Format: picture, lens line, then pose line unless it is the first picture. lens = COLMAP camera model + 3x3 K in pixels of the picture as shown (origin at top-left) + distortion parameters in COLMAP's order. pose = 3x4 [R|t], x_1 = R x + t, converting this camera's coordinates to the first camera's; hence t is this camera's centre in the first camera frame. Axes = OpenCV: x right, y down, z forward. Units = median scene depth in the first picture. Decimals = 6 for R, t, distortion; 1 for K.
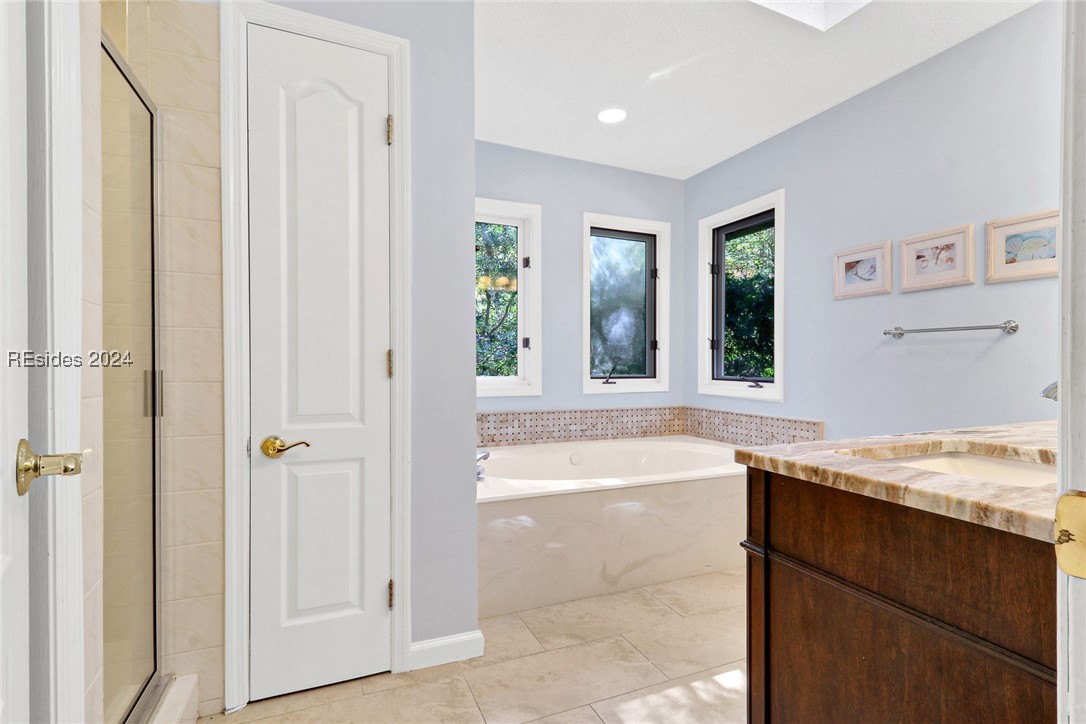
lens RADIAL K [[502.5, 0, 544.3], [0, 502.5, 356.2], [0, 0, 1]] dist [-0.017420, -0.005915]
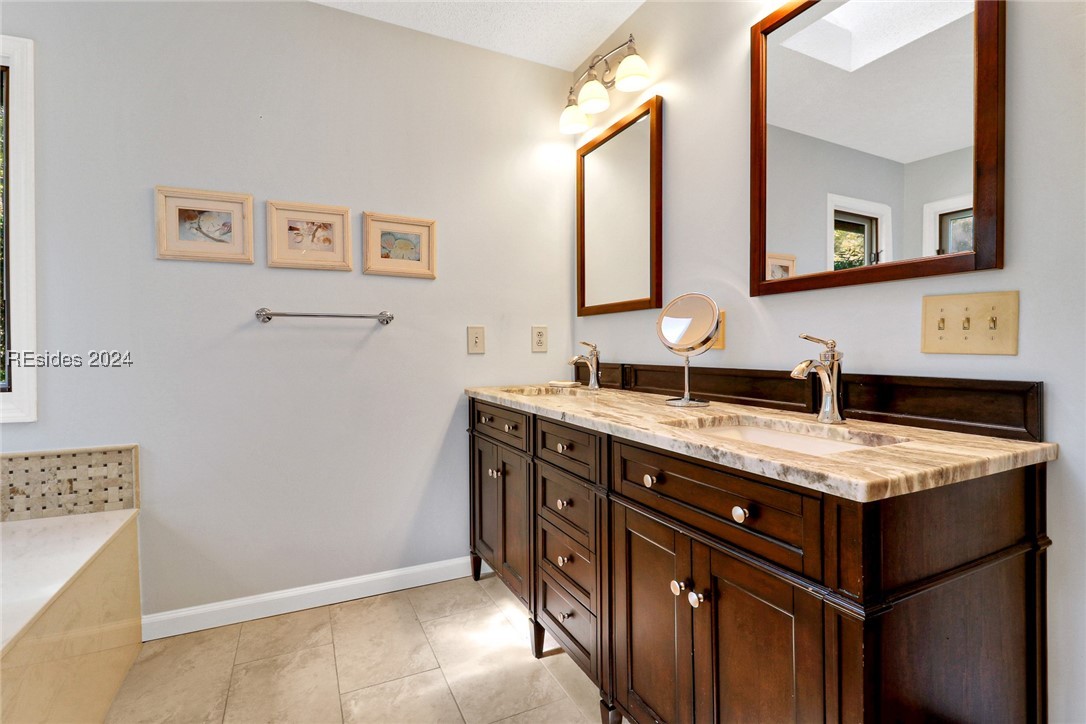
lens RADIAL K [[485.4, 0, 518.7], [0, 485.4, 357.7], [0, 0, 1]] dist [-0.017422, -0.001153]
pose [[-0.036141, -0.014591, 0.999240, -0.061588], [-0.006224, 0.999877, 0.014375, 0.005371], [-0.999327, -0.005699, -0.036227, 0.423517]]
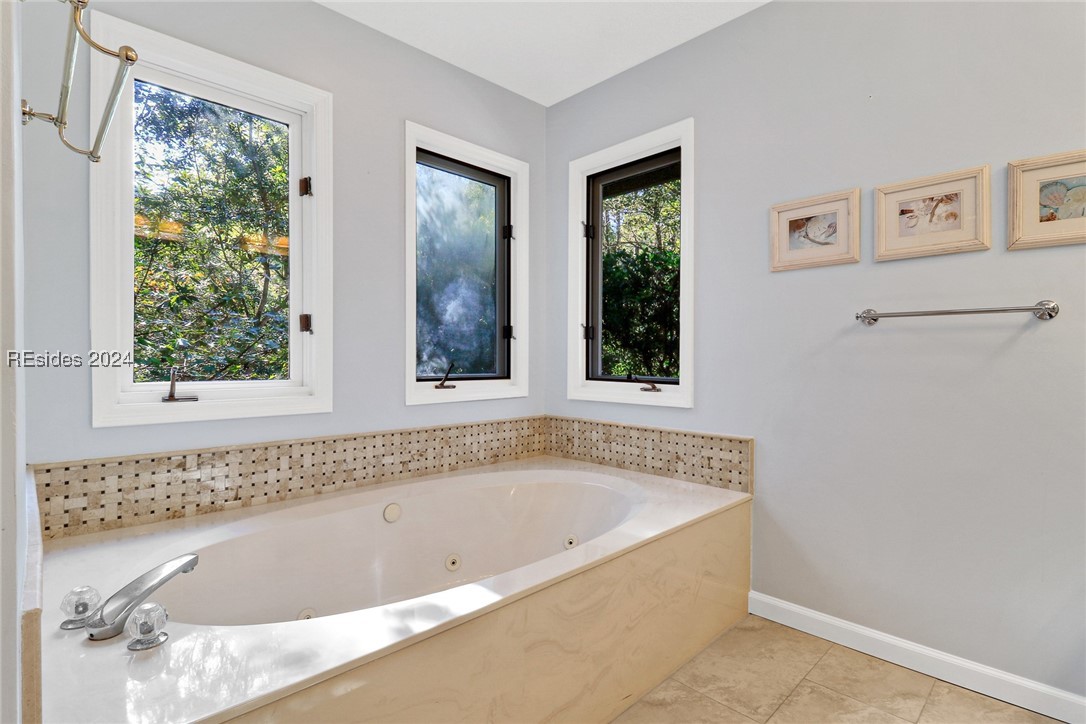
lens RADIAL K [[502.5, 0, 564.8], [0, 502.5, 361.0], [0, 0, 1]] dist [-0.017420, -0.005915]
pose [[0.916010, -0.002135, 0.401150, 0.008650], [-0.007486, 0.999721, 0.022415, 0.002696], [-0.401086, -0.023536, 0.915738, 0.352236]]
